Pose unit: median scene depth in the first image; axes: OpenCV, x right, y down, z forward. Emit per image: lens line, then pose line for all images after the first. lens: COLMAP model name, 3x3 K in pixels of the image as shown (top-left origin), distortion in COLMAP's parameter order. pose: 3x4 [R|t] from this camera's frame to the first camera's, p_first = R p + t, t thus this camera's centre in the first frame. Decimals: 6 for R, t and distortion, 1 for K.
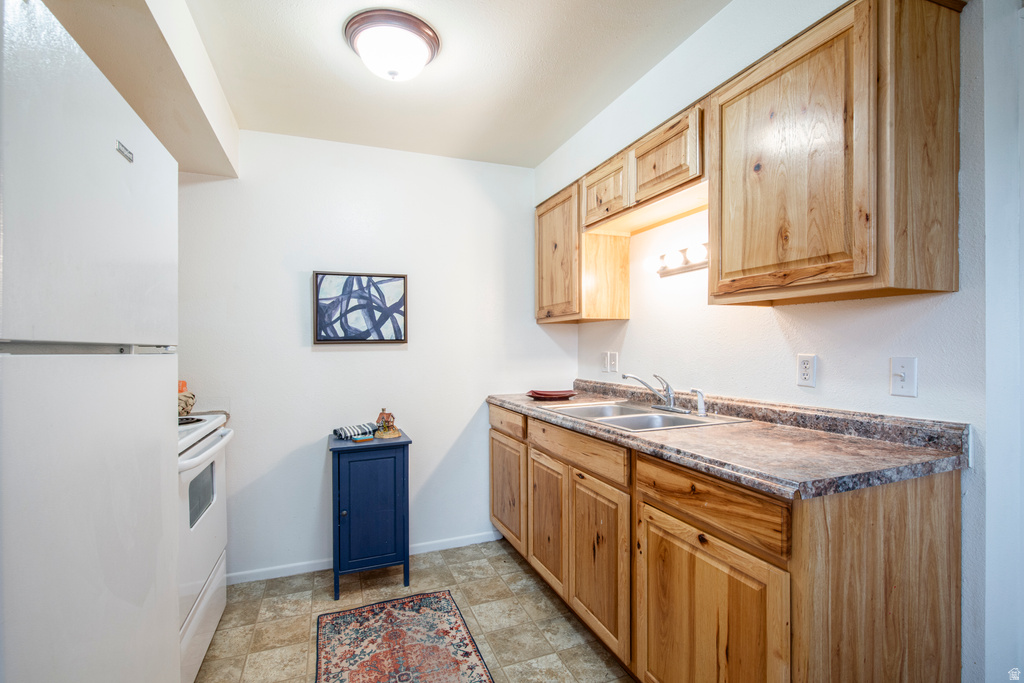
lens RADIAL K [[467.3, 0, 567.0], [0, 467.3, 341.1], [0, 0, 1]] dist [-0.041885, -0.000132]
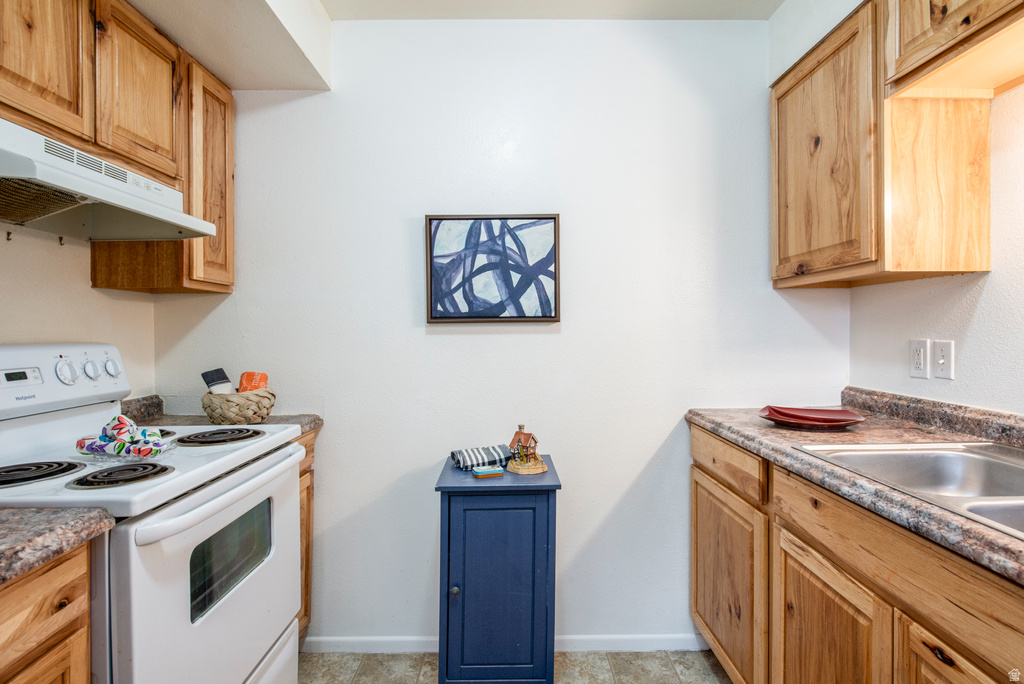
lens RADIAL K [[552.5, 0, 529.1], [0, 552.5, 329.2], [0, 0, 1]] dist [-0.007367, 0.000373]
pose [[0.908885, 0.006143, -0.417002, -0.073176], [-0.001317, 0.999929, 0.011859, 0.005627], [0.417045, -0.010229, 0.908828, 0.326598]]
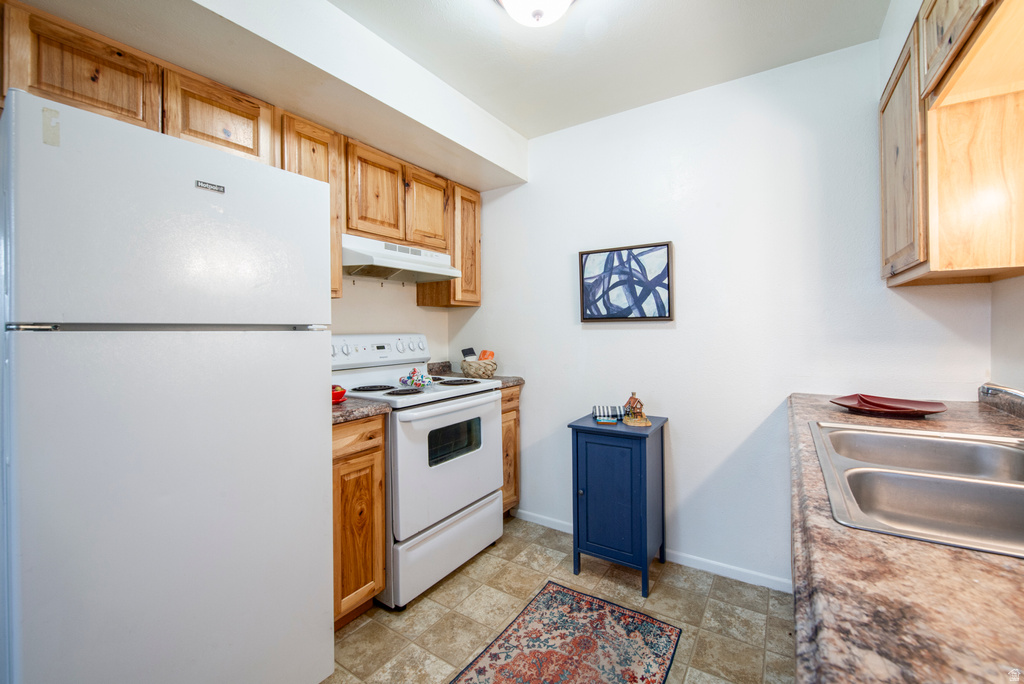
lens RADIAL K [[431.3, 0, 500.7], [0, 431.3, 329.2], [0, 0, 1]] dist [-0.034199, 0.000057]
pose [[0.501930, 0.010220, -0.864848, 0.205974], [0.010394, 0.999787, 0.017847, 0.003318], [0.864846, -0.017947, 0.501716, 0.357930]]
